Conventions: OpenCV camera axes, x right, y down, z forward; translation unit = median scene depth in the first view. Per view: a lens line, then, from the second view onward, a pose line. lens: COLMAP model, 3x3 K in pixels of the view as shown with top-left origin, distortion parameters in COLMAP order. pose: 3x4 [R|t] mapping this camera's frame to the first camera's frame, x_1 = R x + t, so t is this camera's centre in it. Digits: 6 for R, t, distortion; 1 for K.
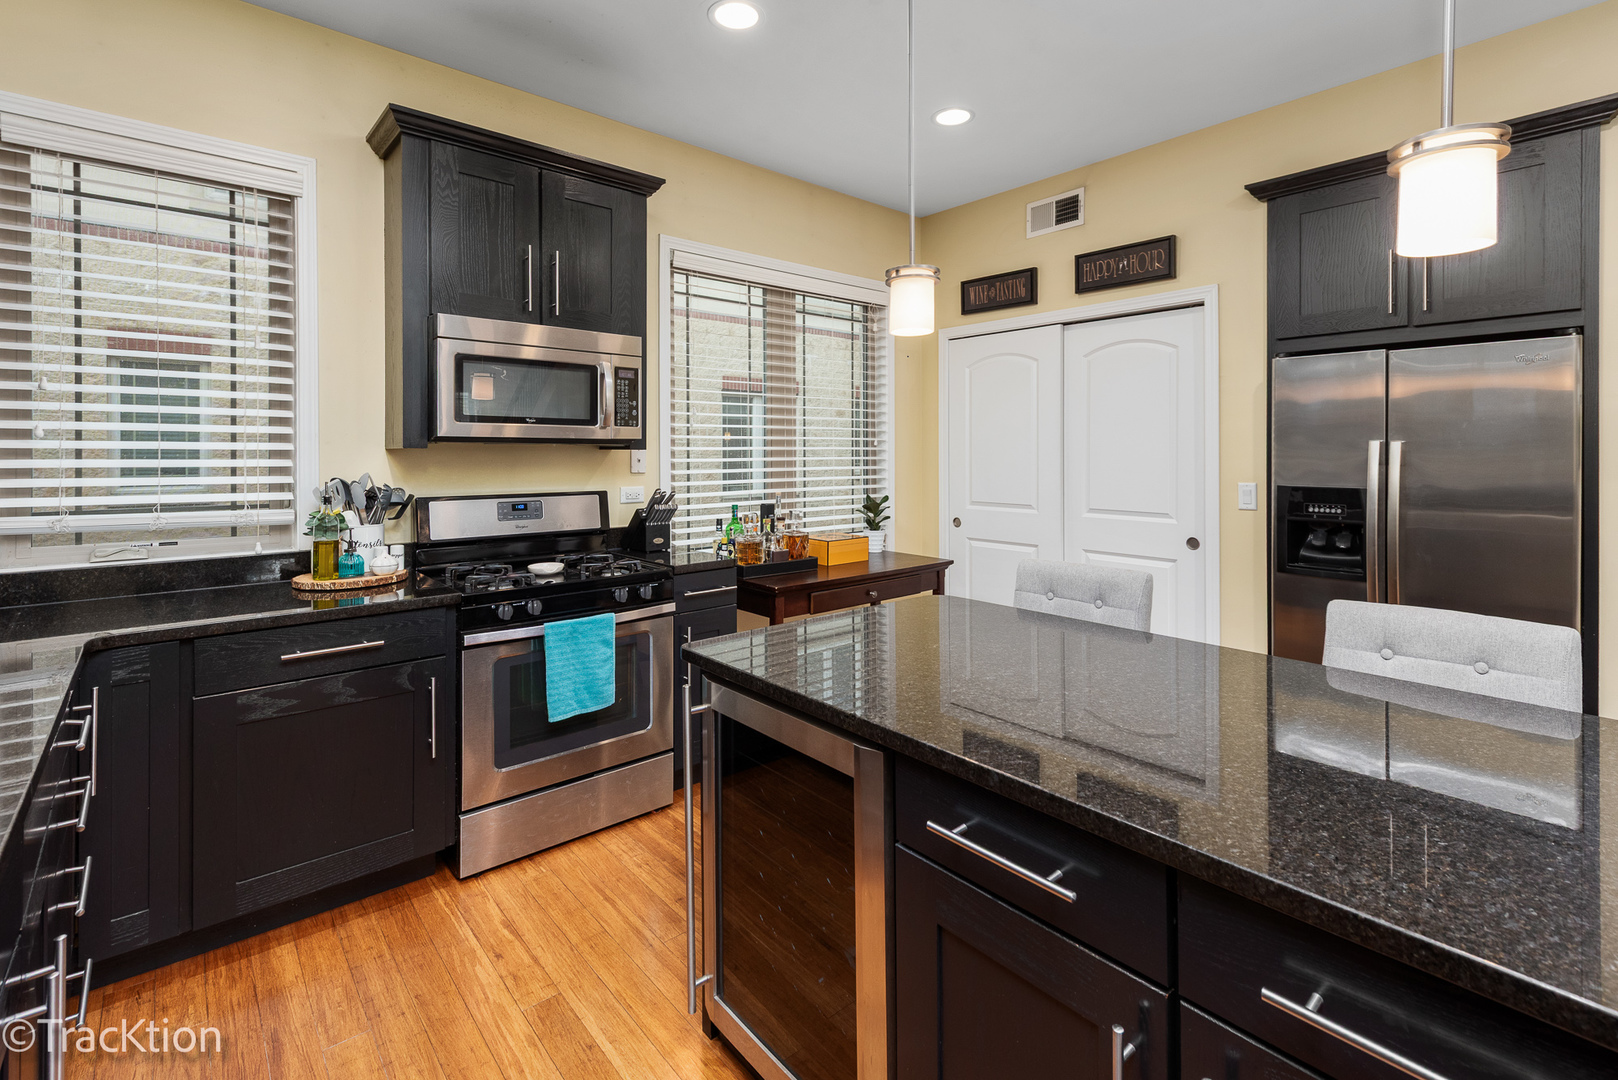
lens RADIAL K [[721.6, 0, 798.9], [0, 721.6, 463.7], [0, 0, 1]] dist [0.014011, -0.002886]
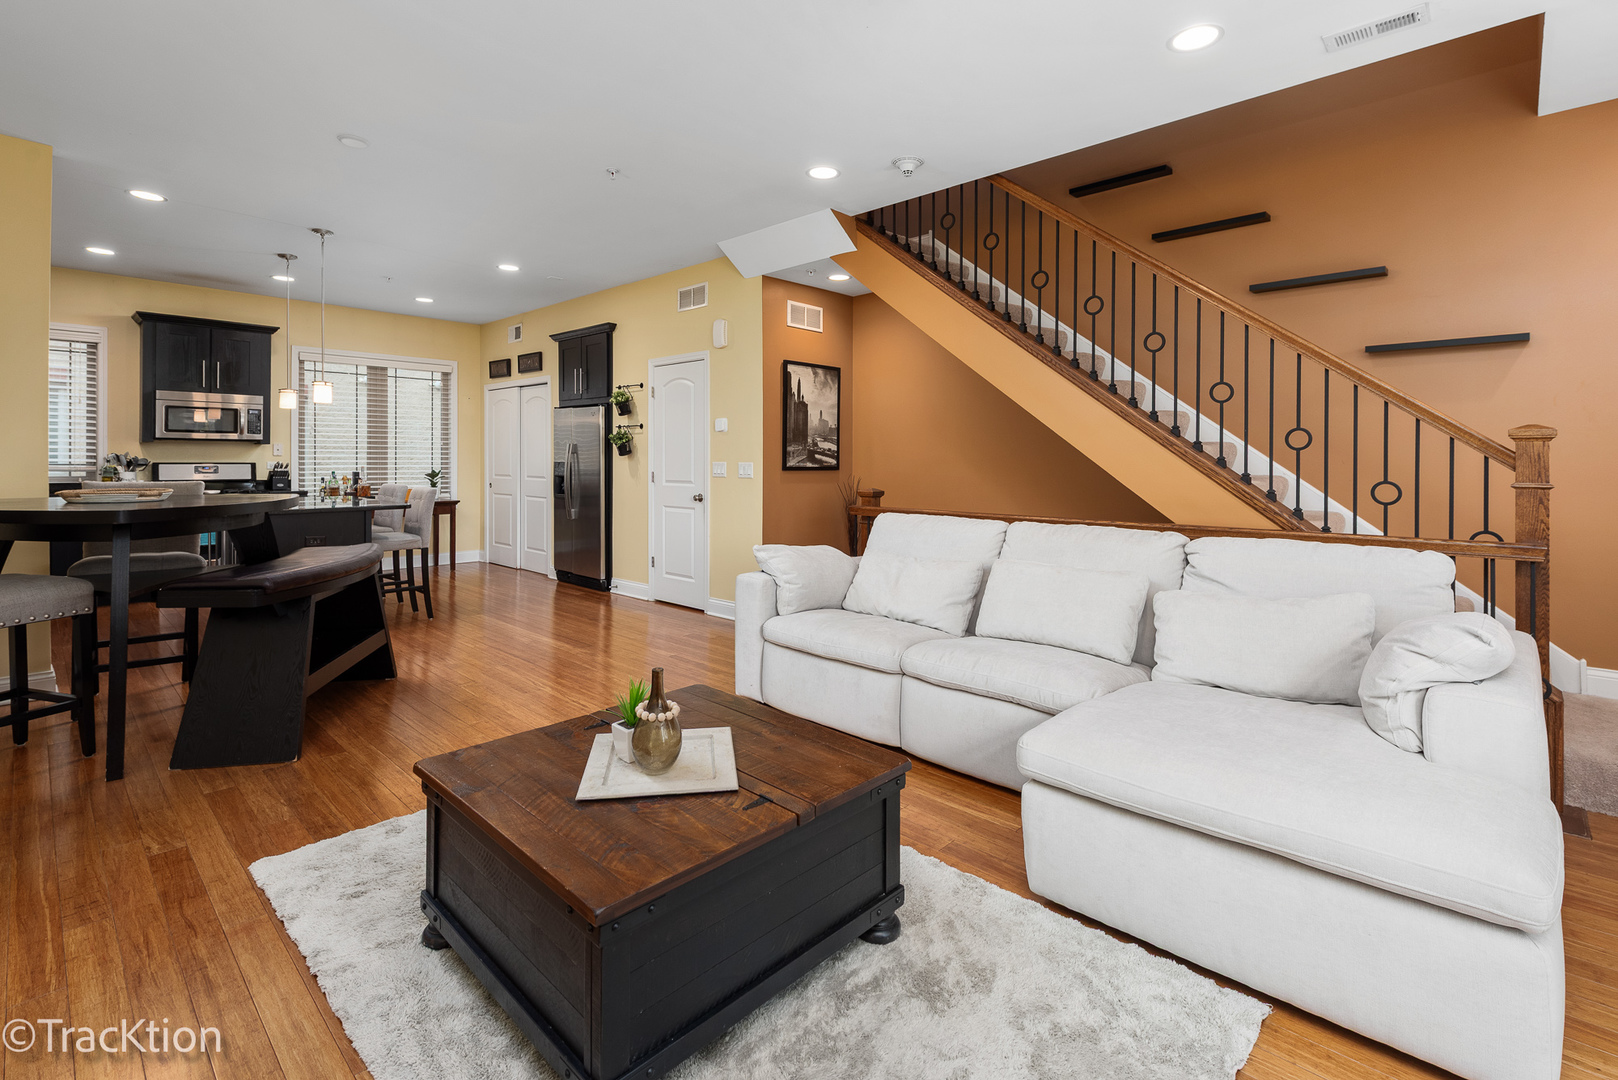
lens RADIAL K [[721.6, 0, 798.3], [0, 721.6, 464.8], [0, 0, 1]] dist [0.014011, -0.002886]
pose [[0.996213, 0.005712, 0.086755, 1.292607], [-0.004768, 0.999927, -0.011079, 0.064565], [-0.086812, 0.010623, 0.996168, -1.483215]]
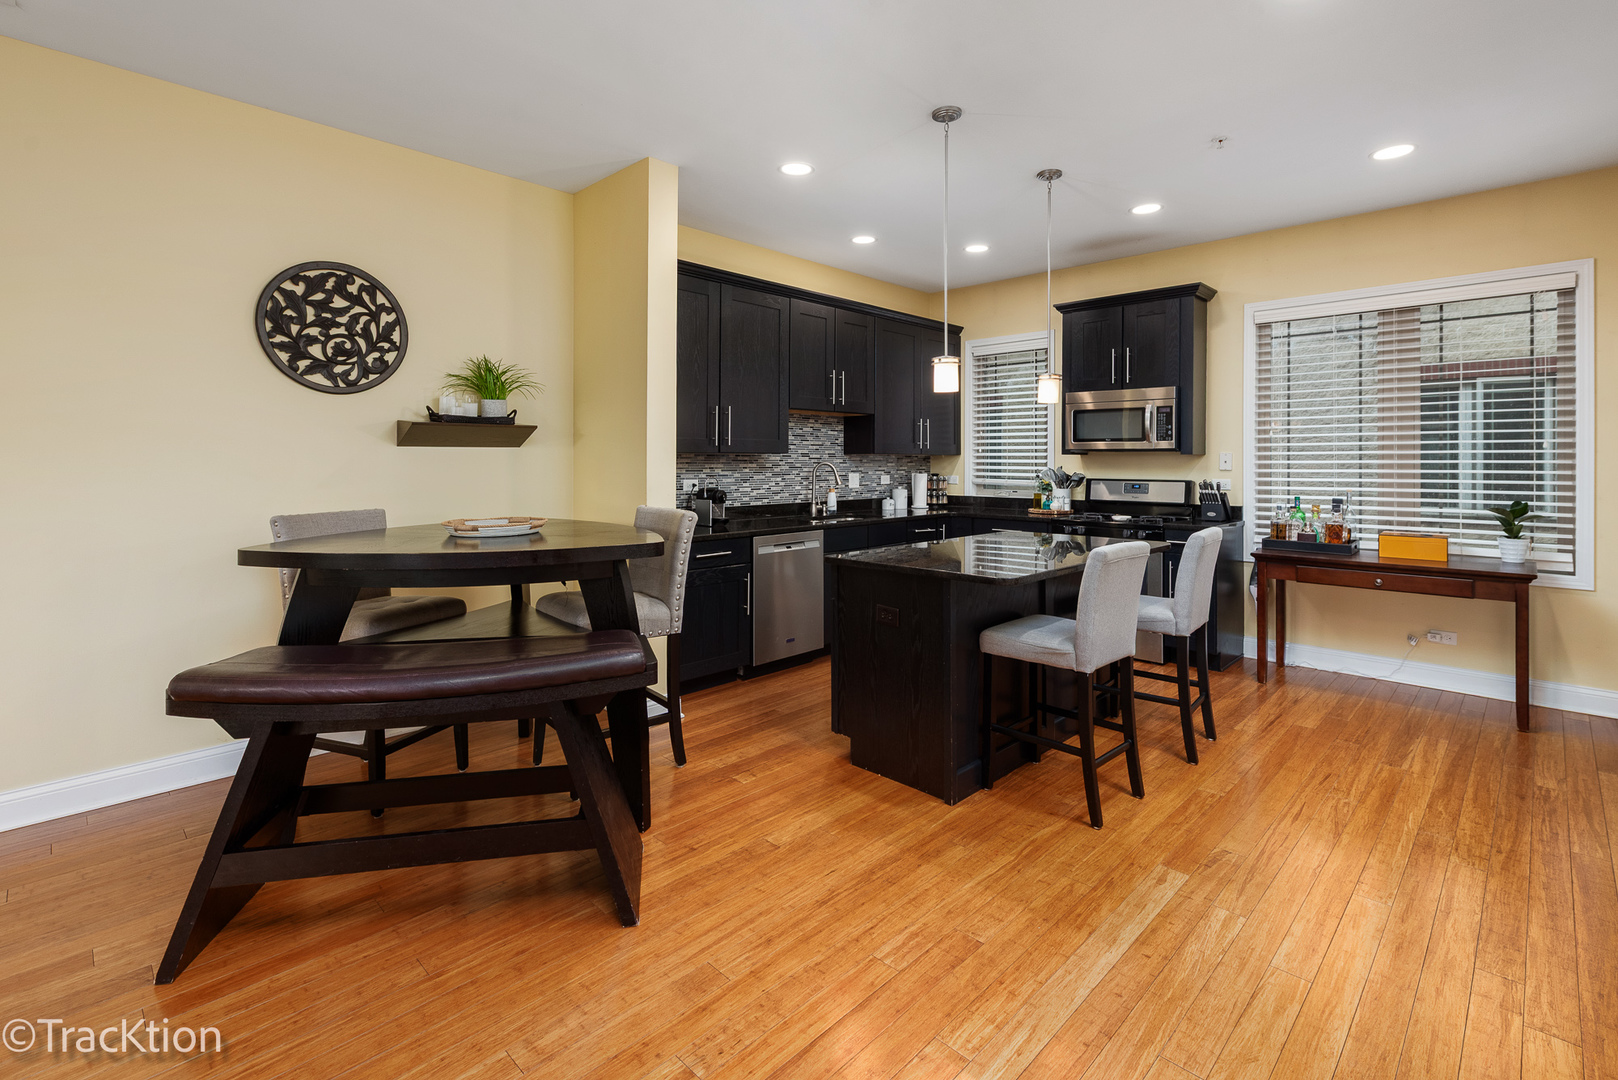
lens RADIAL K [[721.6, 0, 825.9], [0, 721.6, 462.7], [0, 0, 1]] dist [0.014011, -0.002886]
pose [[0.109049, 0.004761, -0.994025, 1.321118], [-0.017267, 0.999847, 0.002895, 0.007946], [0.993886, 0.016848, 0.109114, 0.026777]]
